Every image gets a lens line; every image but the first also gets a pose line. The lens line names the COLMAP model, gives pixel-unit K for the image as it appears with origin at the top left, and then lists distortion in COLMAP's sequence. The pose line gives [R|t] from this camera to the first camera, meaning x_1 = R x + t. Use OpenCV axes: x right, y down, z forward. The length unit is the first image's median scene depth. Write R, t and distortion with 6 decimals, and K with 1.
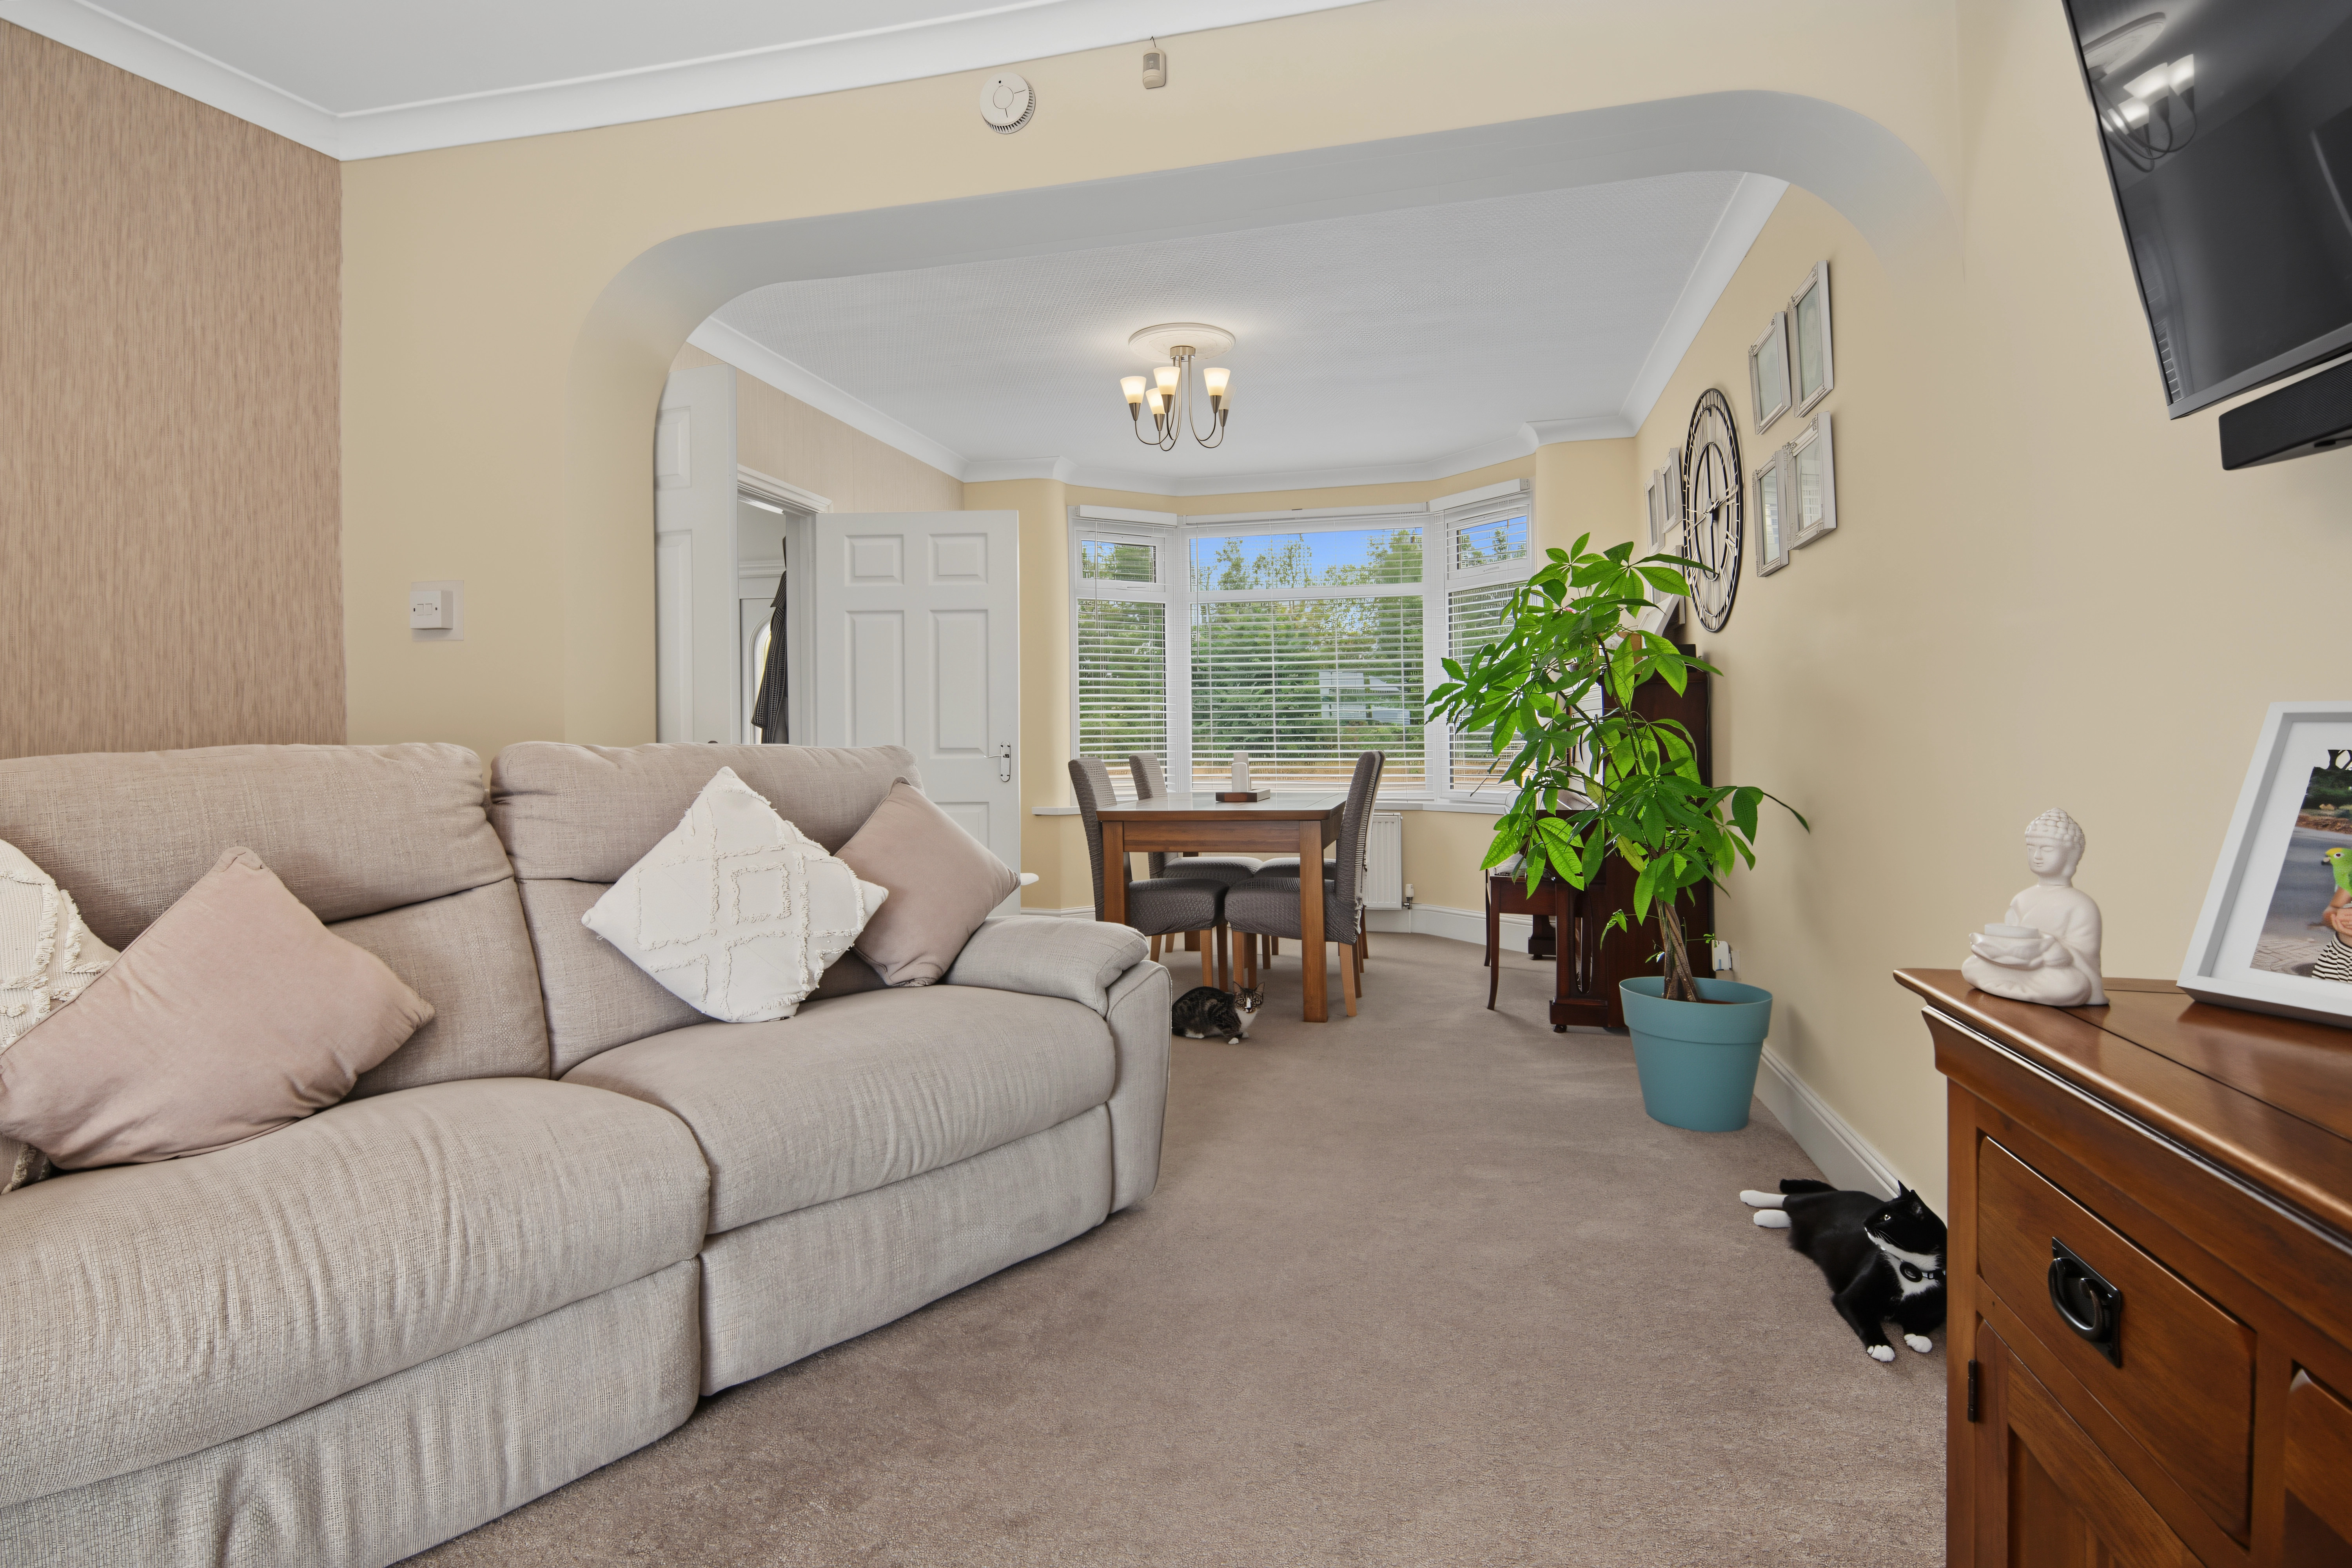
lens RADIAL K [[1217.1, 0, 1141.1], [0, 1217.1, 728.0], [0, 0, 1]] dist [0.004140, -0.017653]
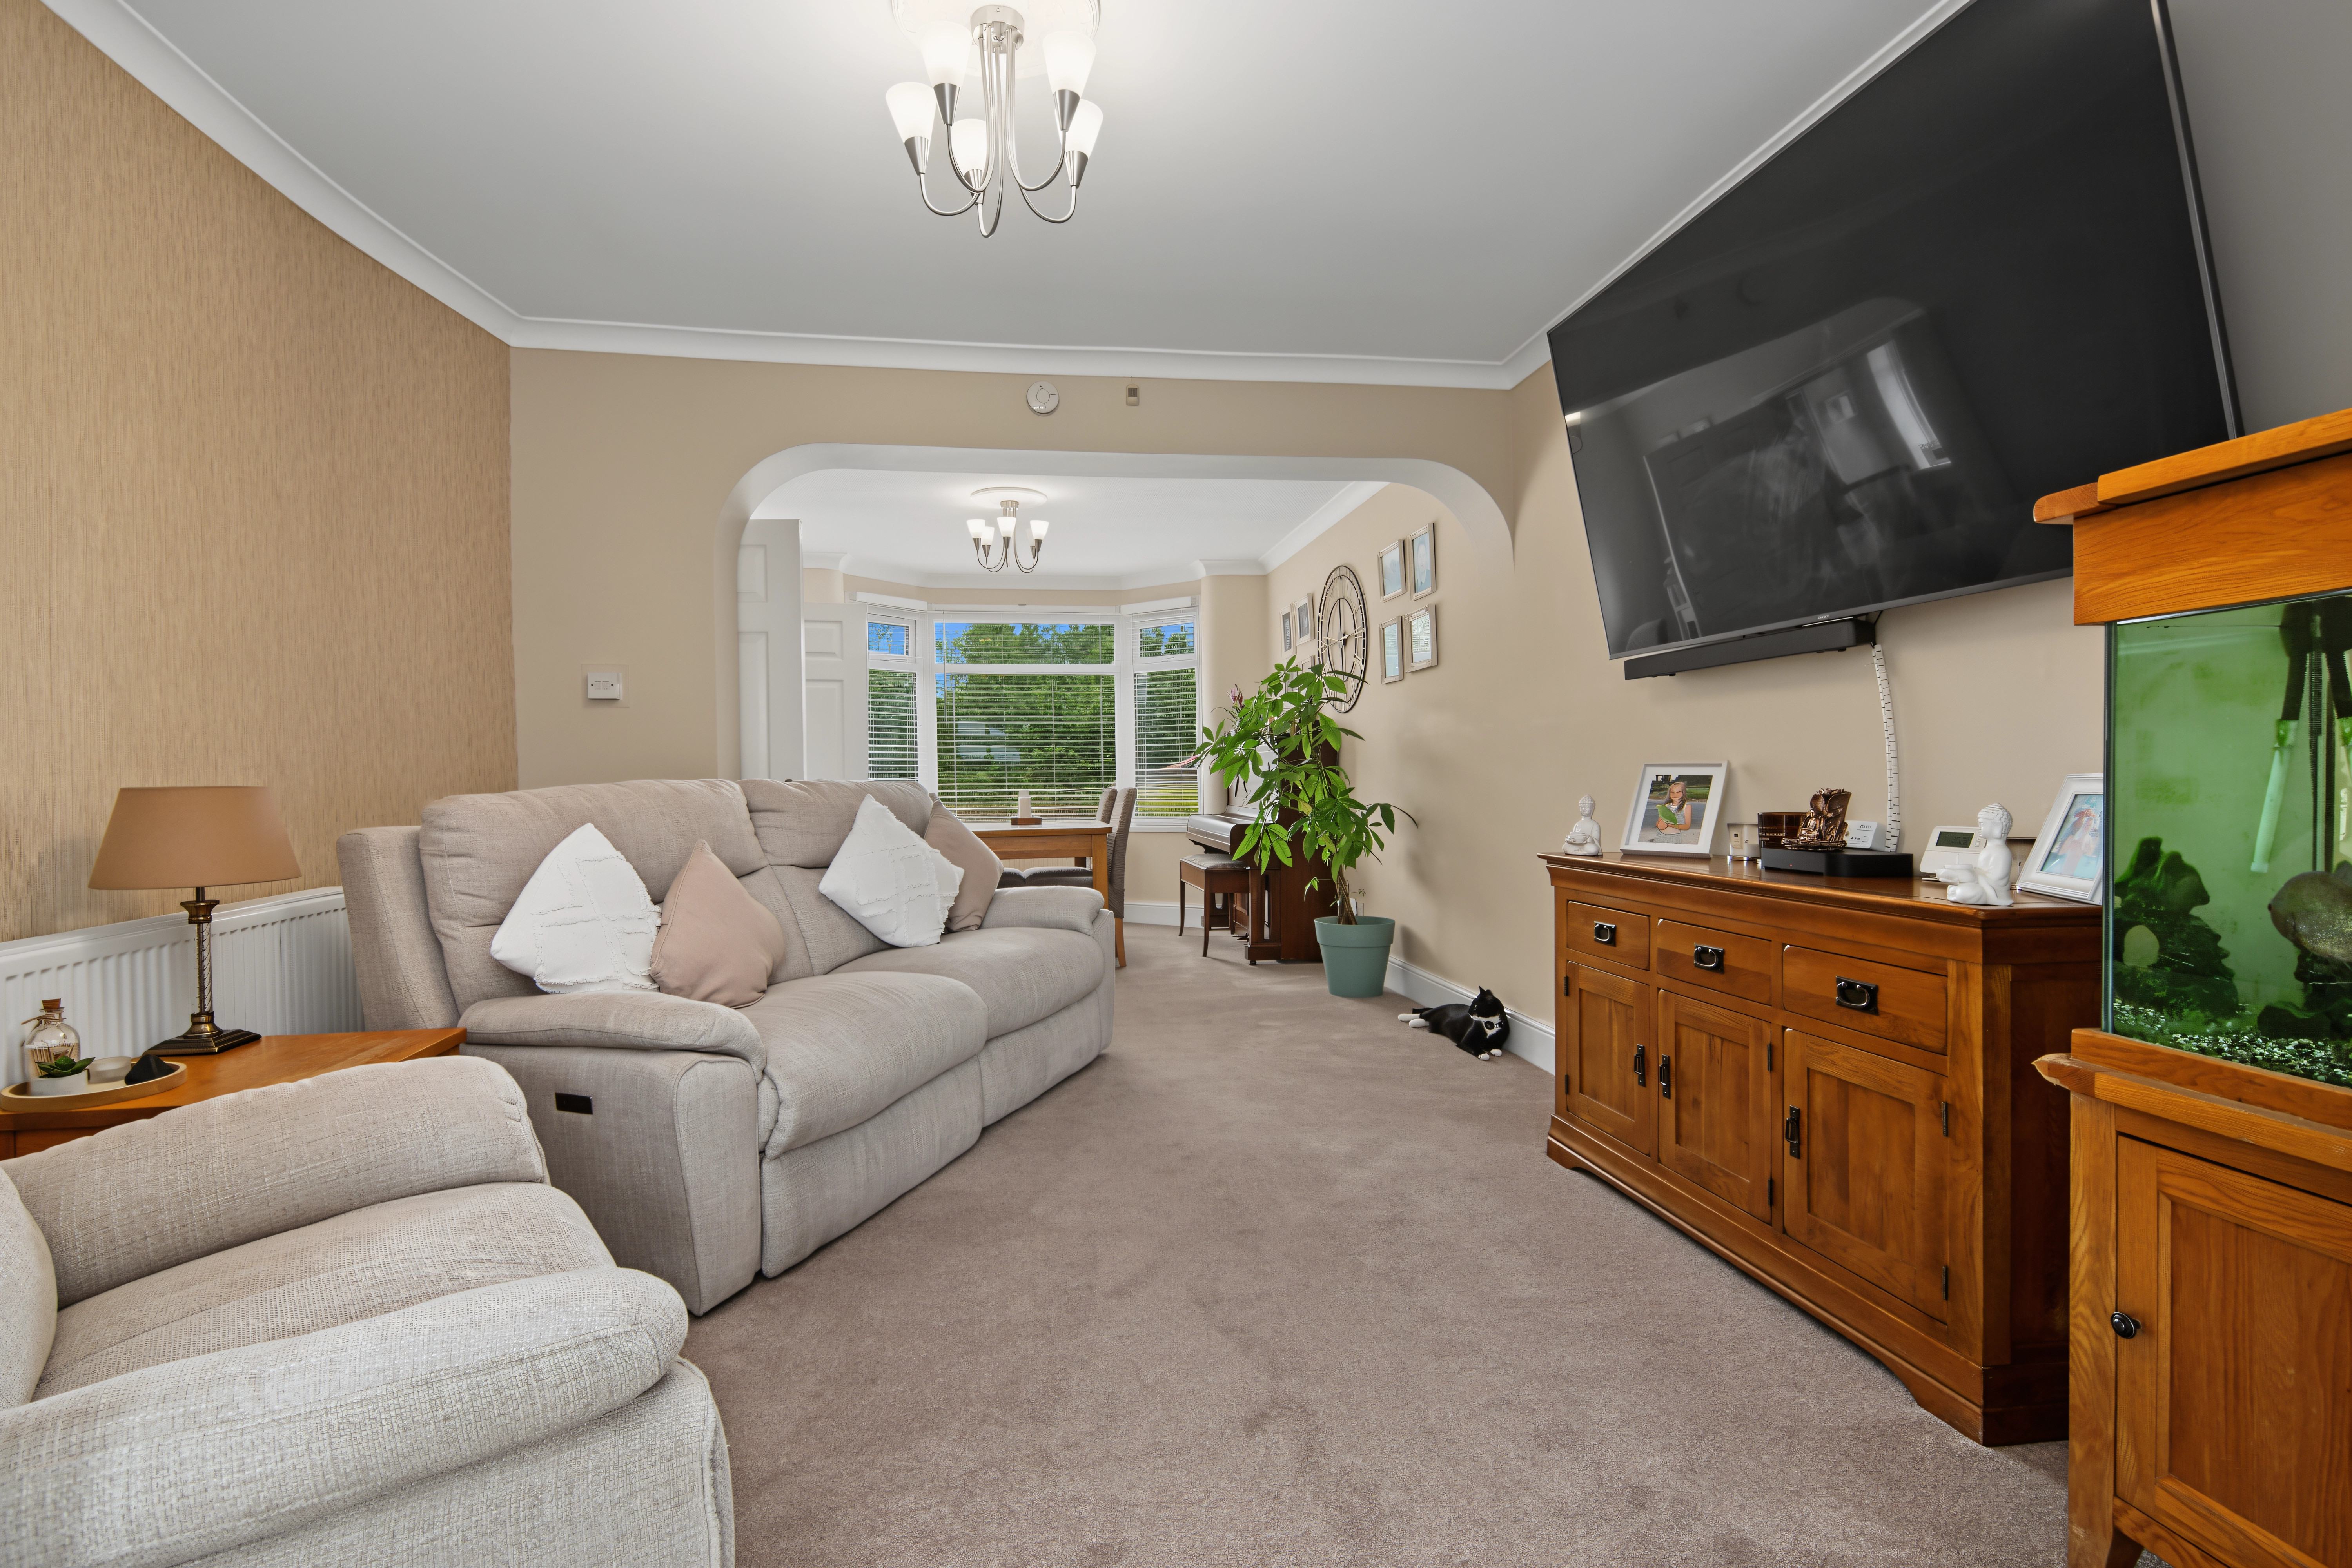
lens RADIAL K [[1126.8, 0, 1176.0], [0, 1126.8, 784.0], [0, 0, 1]] dist [-0.000048, -0.000944]
pose [[0.917902, -0.005083, 0.396774, -0.369567], [0.001229, 0.999950, 0.009967, 0.002752], [-0.396805, -0.008661, 0.917862, -0.334932]]
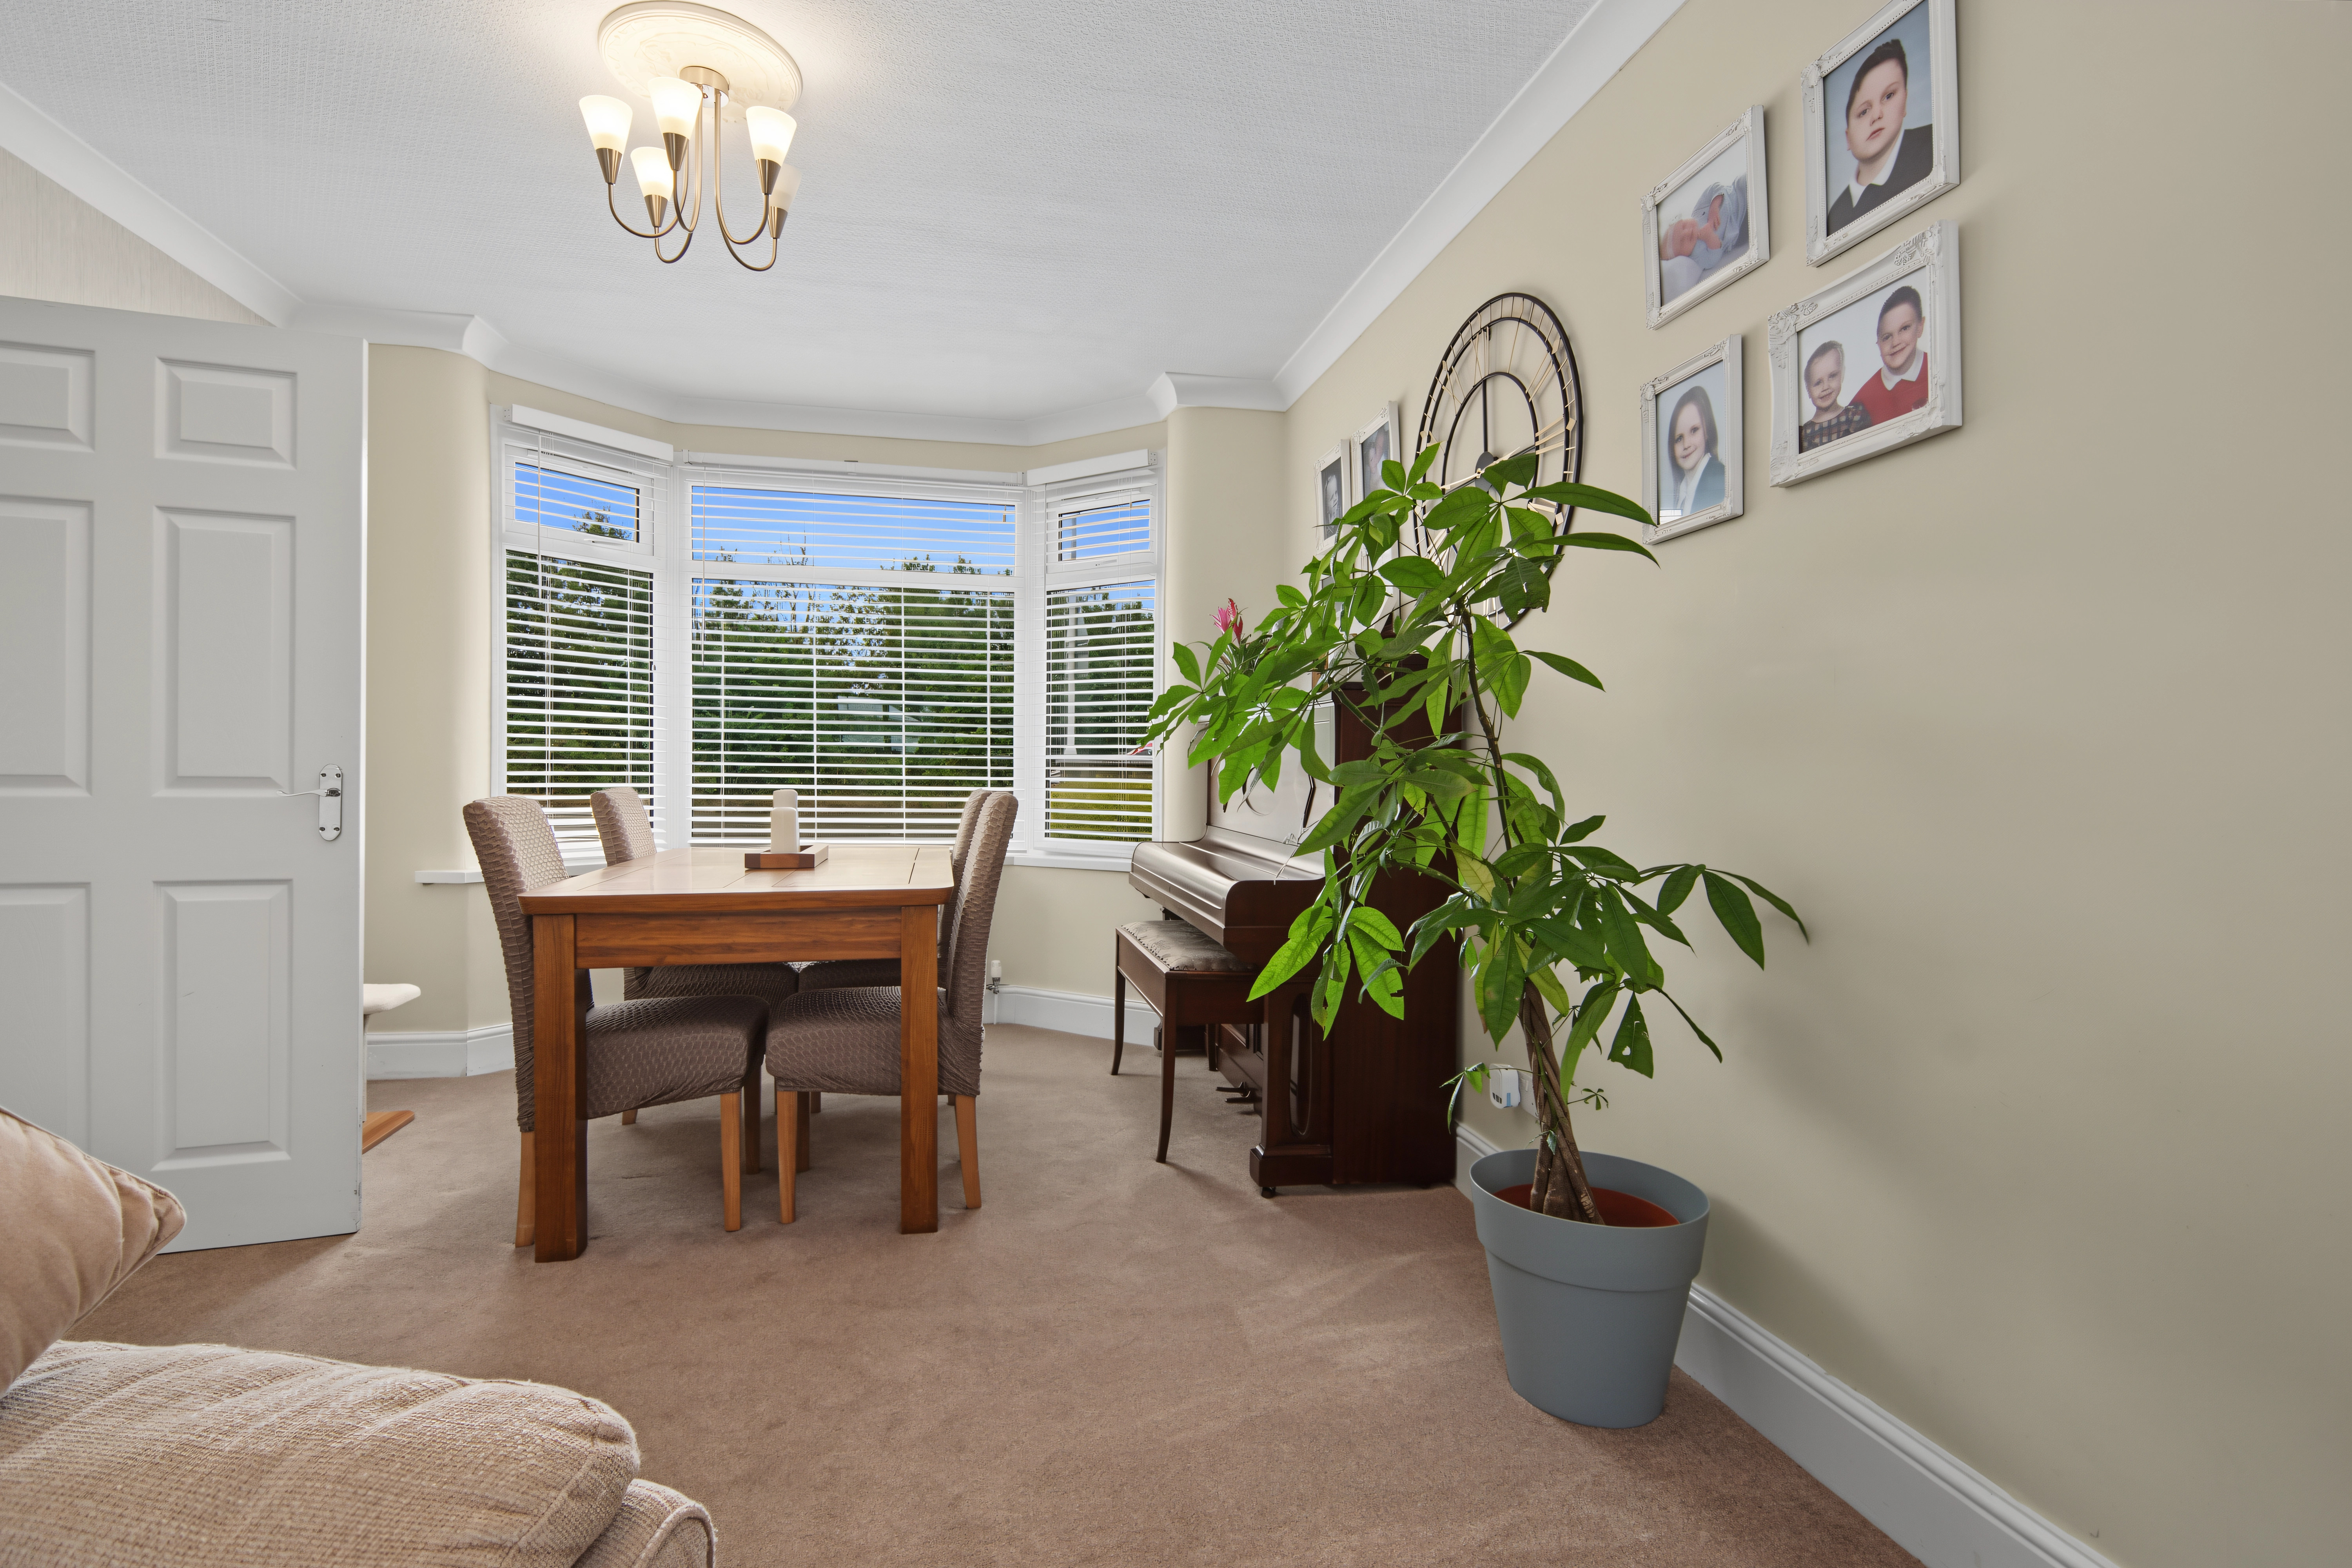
lens RADIAL K [[1174.5, 0, 1176.0], [0, 1174.5, 784.0], [0, 0, 1]] dist [0.008780, -0.000004]
pose [[0.900817, 0.013120, 0.434001, -0.002257], [-0.022663, 0.999602, 0.016820, 0.002342], [-0.433607, -0.024987, 0.900756, 0.479914]]
